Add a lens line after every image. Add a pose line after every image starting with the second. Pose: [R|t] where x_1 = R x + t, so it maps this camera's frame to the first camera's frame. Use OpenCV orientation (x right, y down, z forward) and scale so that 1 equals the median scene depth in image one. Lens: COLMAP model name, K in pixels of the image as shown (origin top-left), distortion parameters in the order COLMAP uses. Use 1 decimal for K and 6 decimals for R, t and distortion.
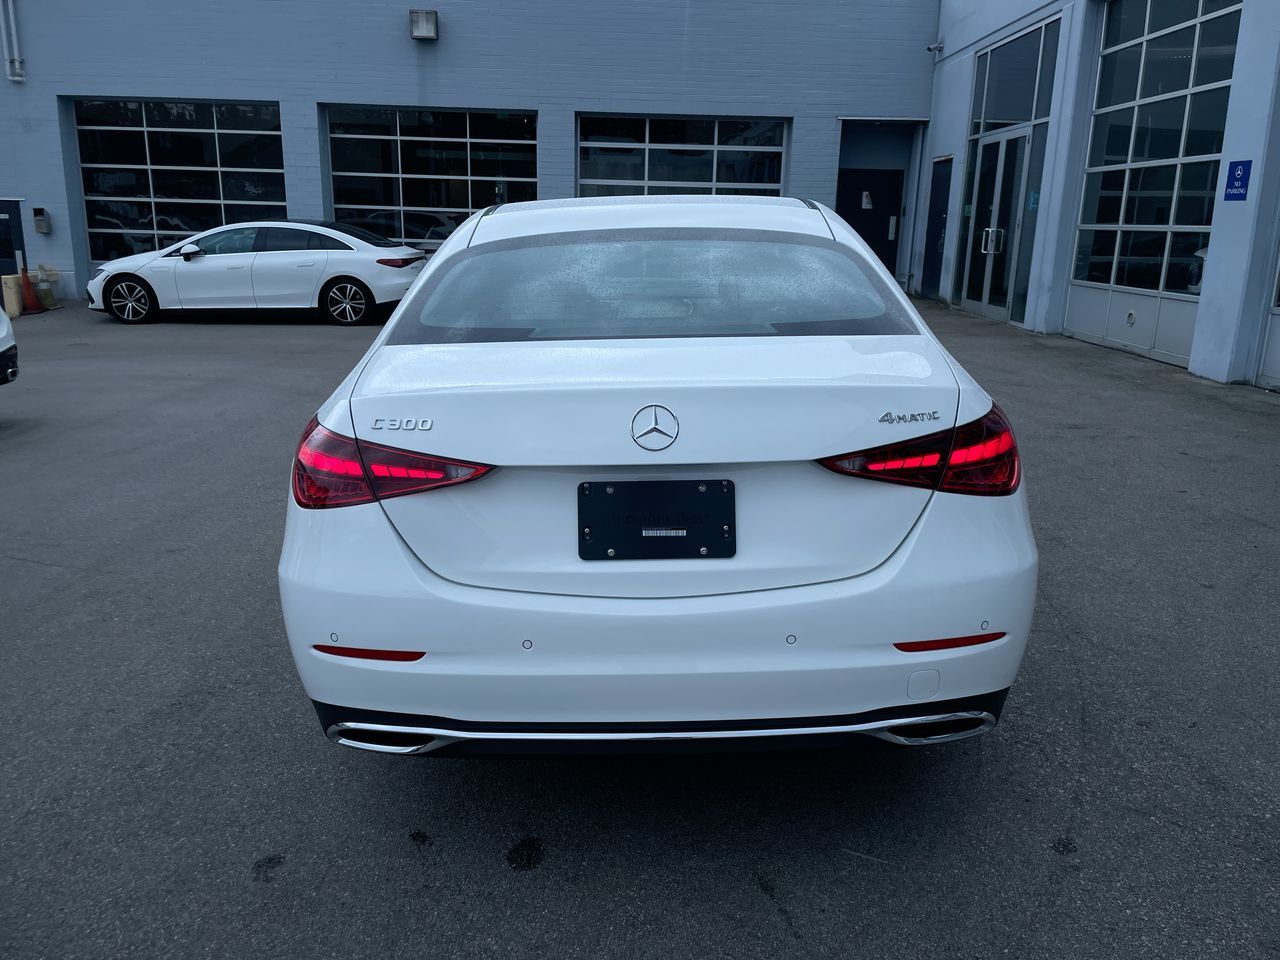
lens RADIAL K [[973.7, 0, 649.1], [0, 973.7, 466.2], [0, 0, 1]] dist [0.086337, -0.115543]
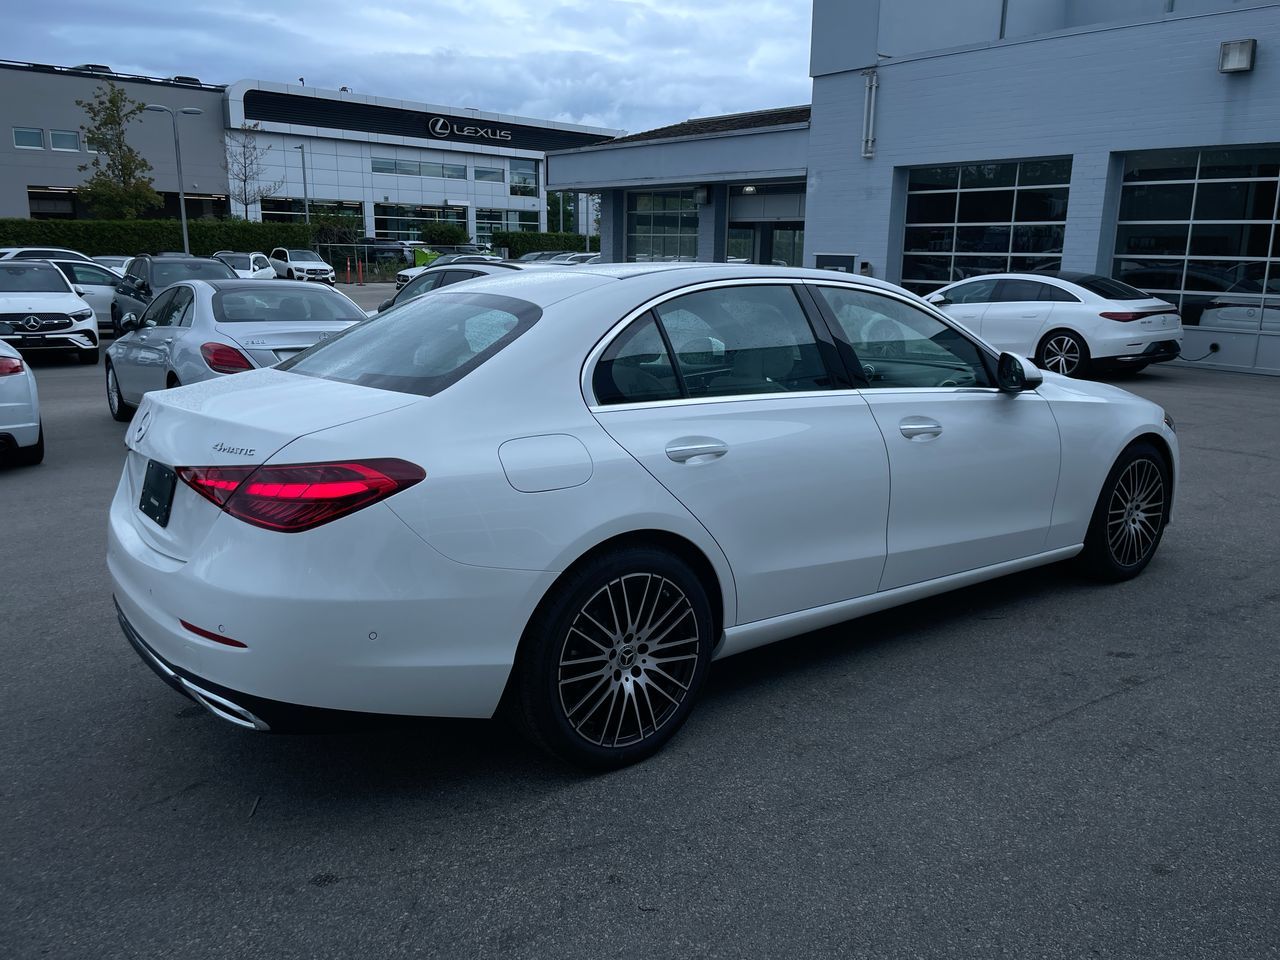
lens RADIAL K [[971.3, 0, 652.5], [0, 971.3, 474.0], [0, 0, 1]] dist [0.085690, -0.115068]
pose [[0.616584, 0.163896, -0.770040, 0.252982], [-0.192810, 0.979741, 0.054142, -0.030736], [0.763314, 0.115089, 0.635694, 0.100375]]
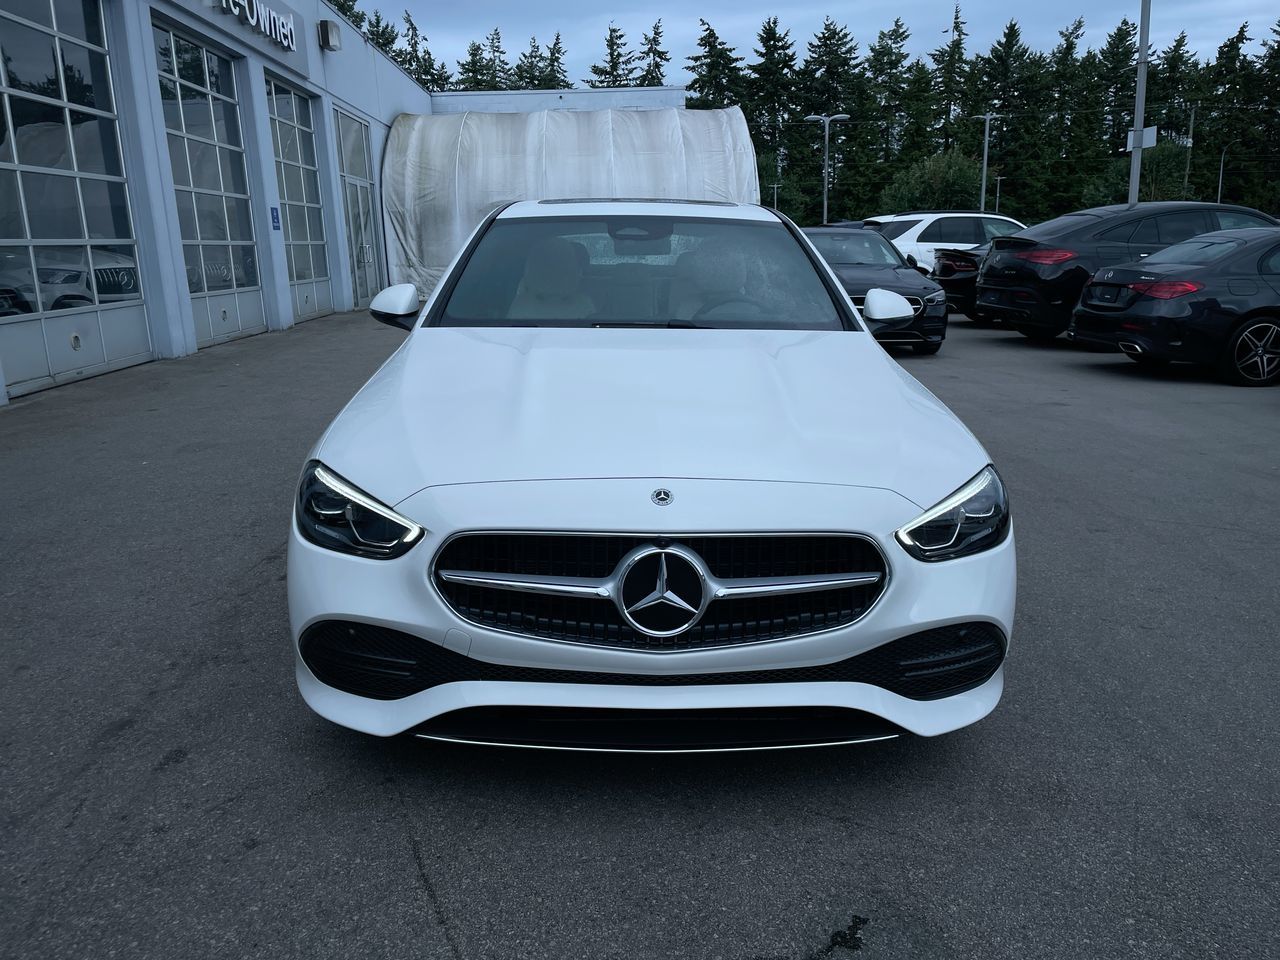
lens RADIAL K [[971.3, 0, 634.2], [0, 971.3, 486.1], [0, 0, 1]] dist [0.085690, -0.115068]
pose [[-0.999739, 0.012492, -0.019150, 0.009570], [0.002002, 0.882168, 0.470930, -0.162409], [0.022777, 0.470769, -0.881963, 0.685040]]
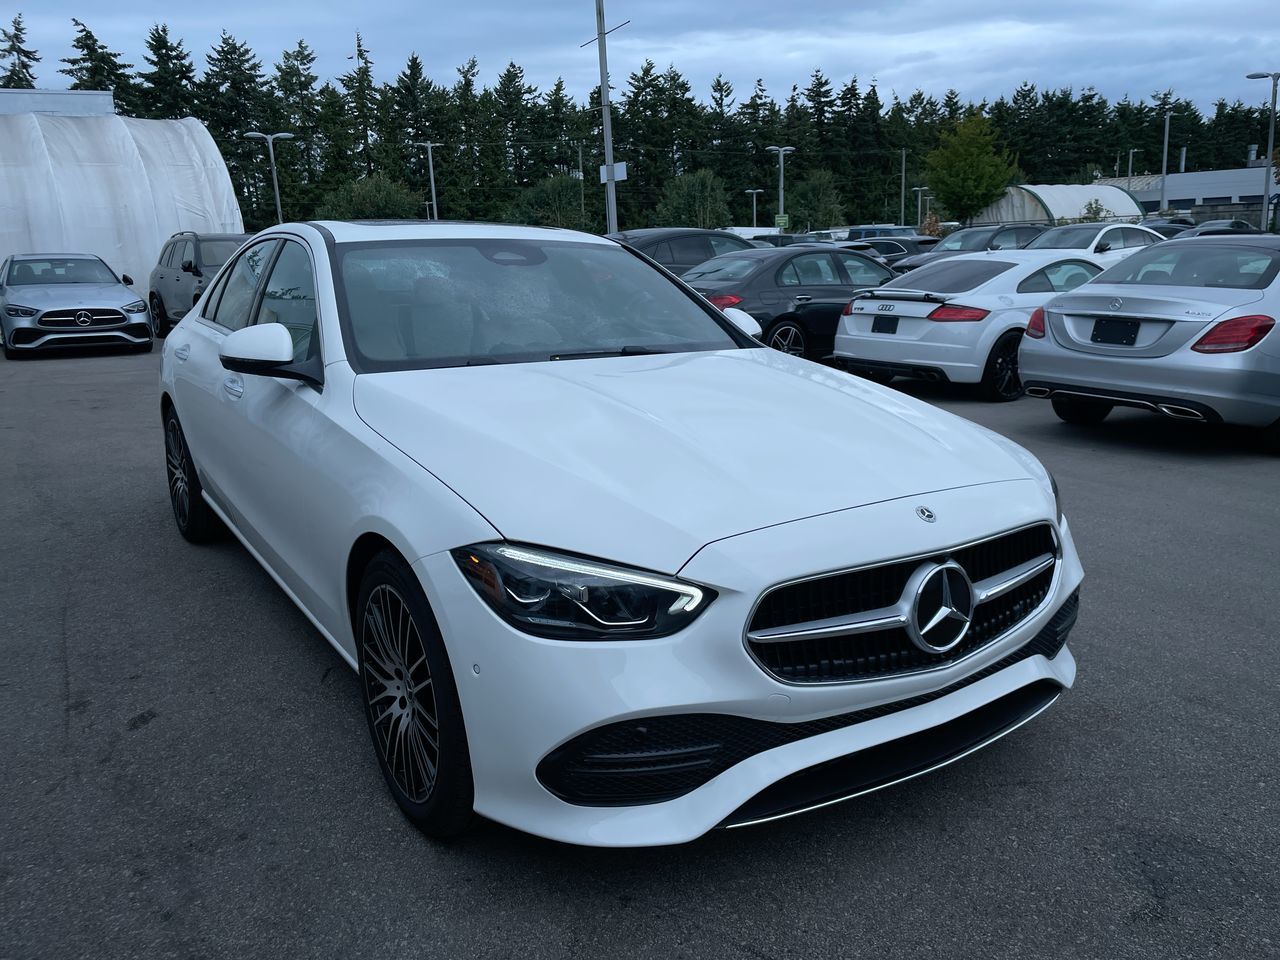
lens RADIAL K [[971.3, 0, 649.8], [0, 971.3, 472.7], [0, 0, 1]] dist [0.085690, -0.115068]
pose [[-0.828527, 0.140630, -0.542002, 0.134276], [-0.114061, 0.905269, 0.409242, -0.152595], [0.548209, 0.400889, -0.733999, 0.633615]]
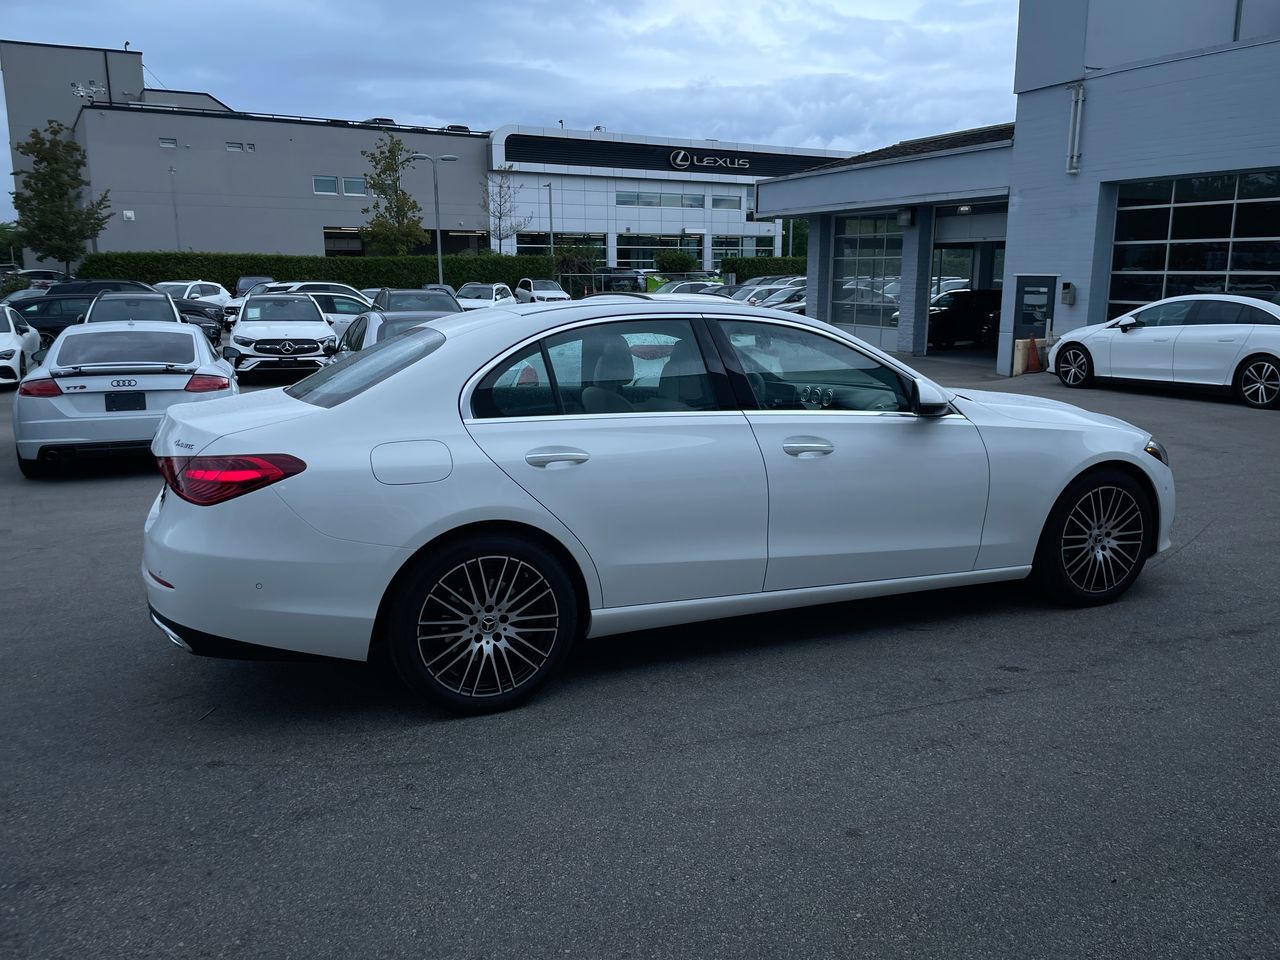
lens RADIAL K [[971.3, 0, 651.8], [0, 971.3, 475.9], [0, 0, 1]] dist [0.085690, -0.115068]
pose [[0.402971, 0.164919, -0.900231, 0.346947], [-0.211069, 0.973861, 0.083927, -0.050611], [0.890542, 0.156190, 0.427247, 0.162887]]
